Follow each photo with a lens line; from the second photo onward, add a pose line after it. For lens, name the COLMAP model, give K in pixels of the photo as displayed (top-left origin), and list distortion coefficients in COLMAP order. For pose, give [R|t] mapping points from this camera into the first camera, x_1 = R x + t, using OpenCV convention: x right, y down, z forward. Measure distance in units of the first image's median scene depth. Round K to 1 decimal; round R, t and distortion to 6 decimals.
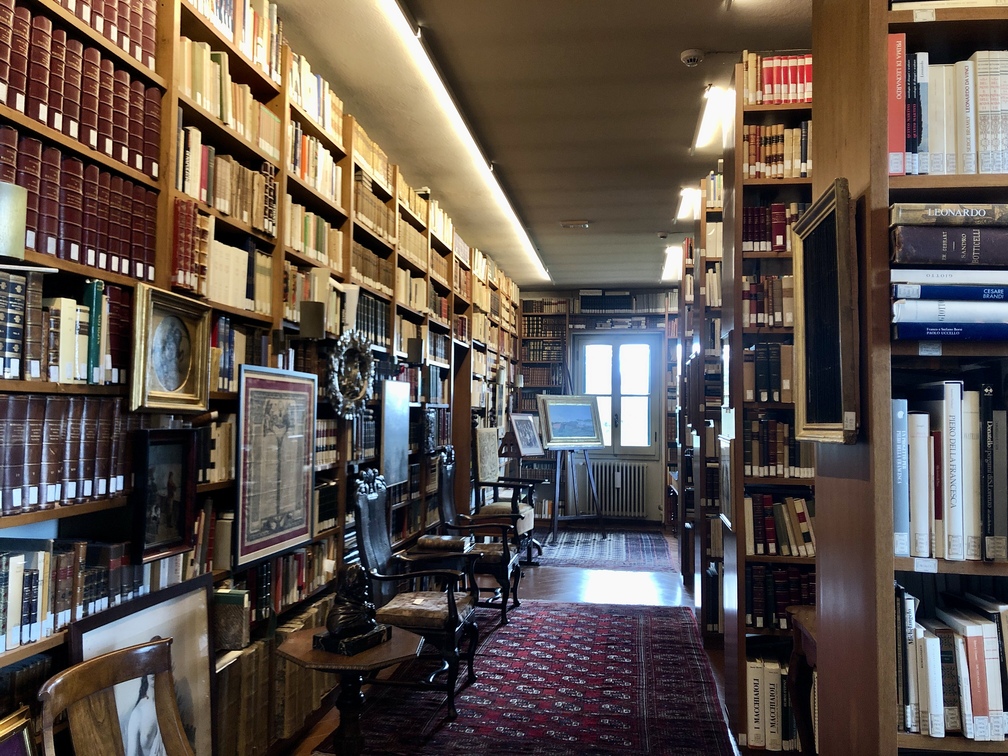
lens RADIAL K [[834.6, 0, 507.2], [0, 834.6, 375.5], [0, 0, 1]] dist [0.000383, 0.002921]
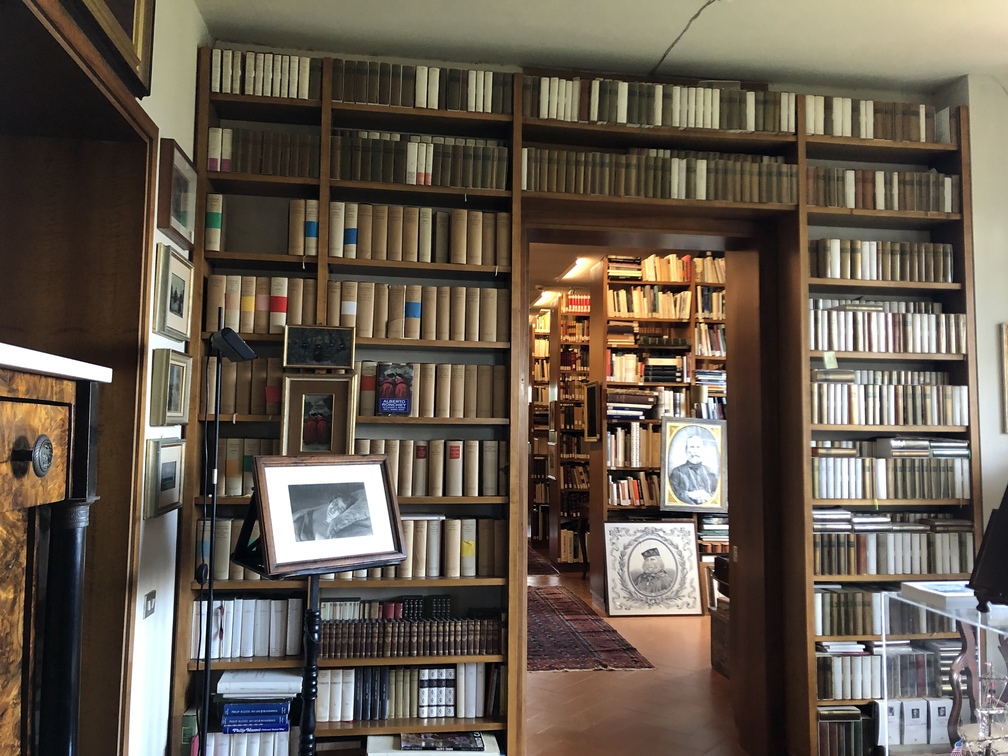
lens RADIAL K [[834.6, 0, 503.3], [0, 834.6, 376.2], [0, 0, 1]] dist [0.000383, 0.002921]
pose [[0.963088, 0.014714, 0.268783, -1.275644], [-0.009827, 0.999761, -0.019521, -0.174008], [-0.269006, 0.016159, 0.963003, -3.150729]]
